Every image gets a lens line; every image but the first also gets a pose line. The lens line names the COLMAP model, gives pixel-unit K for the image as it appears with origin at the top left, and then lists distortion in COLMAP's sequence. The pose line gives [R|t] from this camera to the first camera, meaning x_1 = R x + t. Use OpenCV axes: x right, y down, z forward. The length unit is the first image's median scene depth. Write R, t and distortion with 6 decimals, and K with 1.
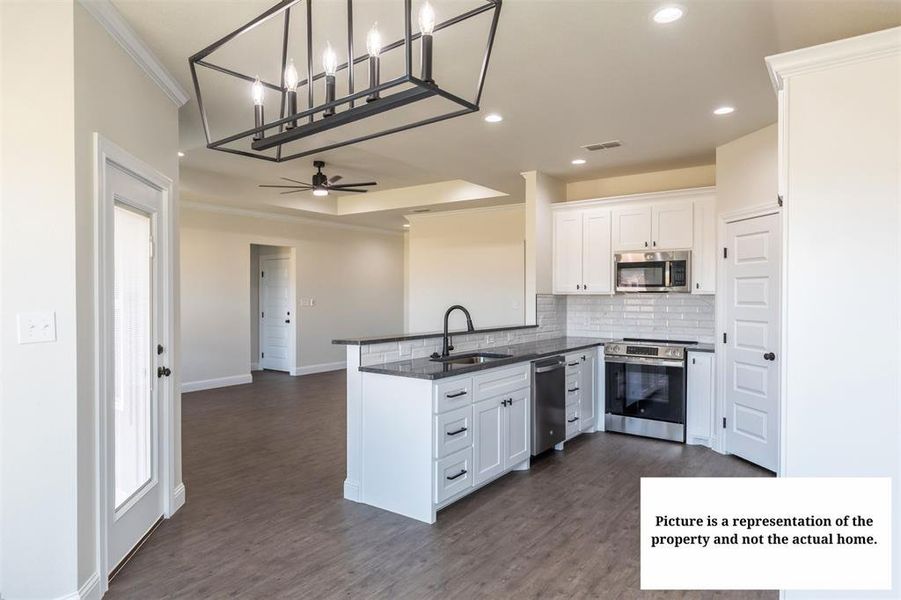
lens RADIAL K [[533.1, 0, 457.7], [0, 533.1, 294.2], [0, 0, 1]] dist [0.000493, -0.003394]
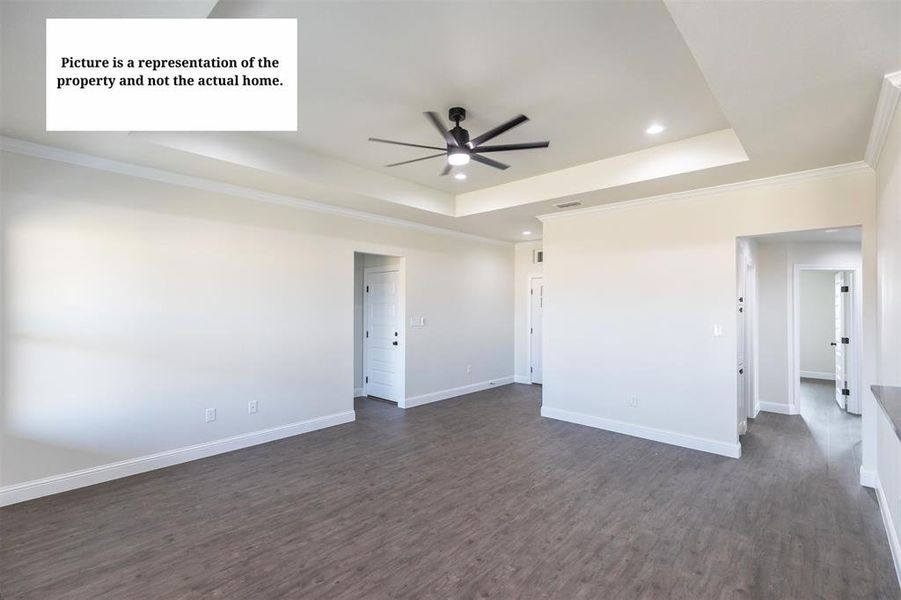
lens RADIAL K [[403.6, 0, 447.4], [0, 403.6, 303.5], [0, 0, 1]] dist [0.008615, -0.001652]
pose [[0.989752, 0.002393, -0.142777, -0.143928], [-0.003795, 0.999947, -0.009549, -0.007540], [0.142747, 0.009993, 0.989709, 0.369011]]
